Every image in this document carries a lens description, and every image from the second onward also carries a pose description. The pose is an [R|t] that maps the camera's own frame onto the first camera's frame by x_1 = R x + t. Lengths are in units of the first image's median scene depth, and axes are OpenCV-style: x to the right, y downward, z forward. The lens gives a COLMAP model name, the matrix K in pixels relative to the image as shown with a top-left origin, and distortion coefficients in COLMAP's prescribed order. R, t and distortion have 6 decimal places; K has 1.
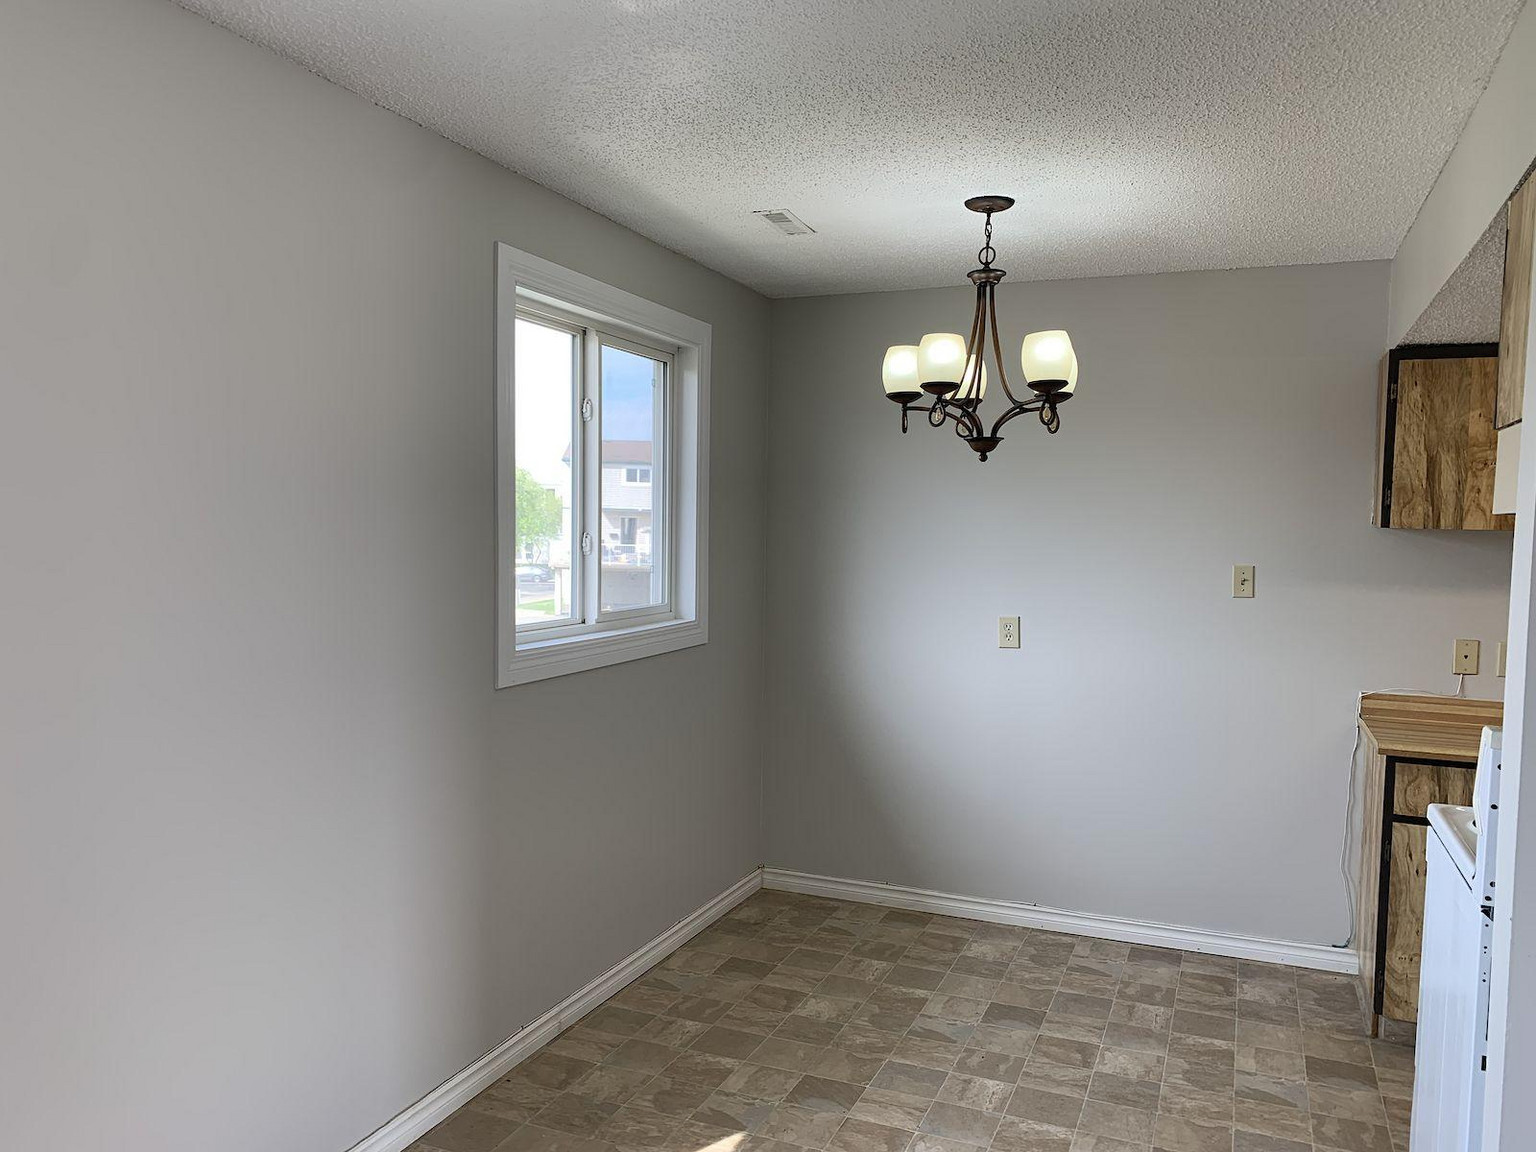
lens RADIAL K [[1174.9, 0, 755.0], [0, 1174.9, 587.8], [0, 0, 1]] dist [0.060069, -0.072973]
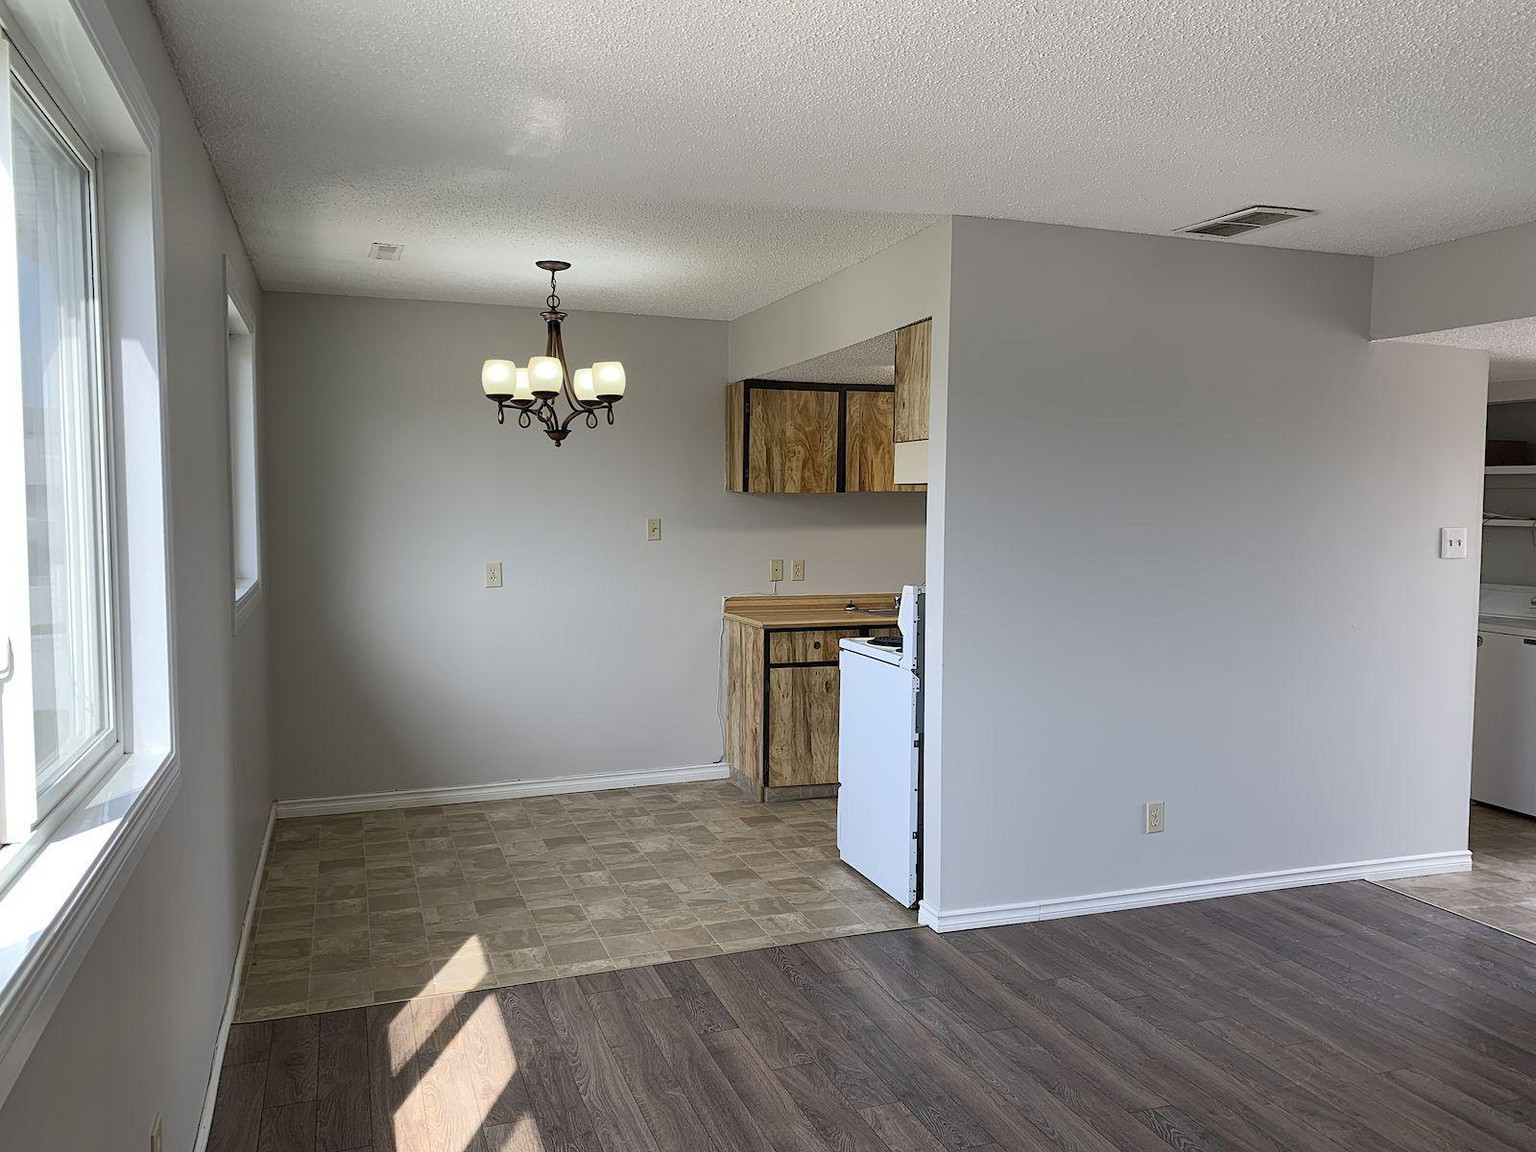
lens RADIAL K [[1174.9, 0, 779.4], [0, 1174.9, 569.6], [0, 0, 1]] dist [0.060069, -0.072973]
pose [[0.729899, -0.053805, 0.681434, -0.547675], [0.045894, 0.998505, 0.029683, 0.010076], [-0.682013, 0.009607, 0.731277, -0.204143]]
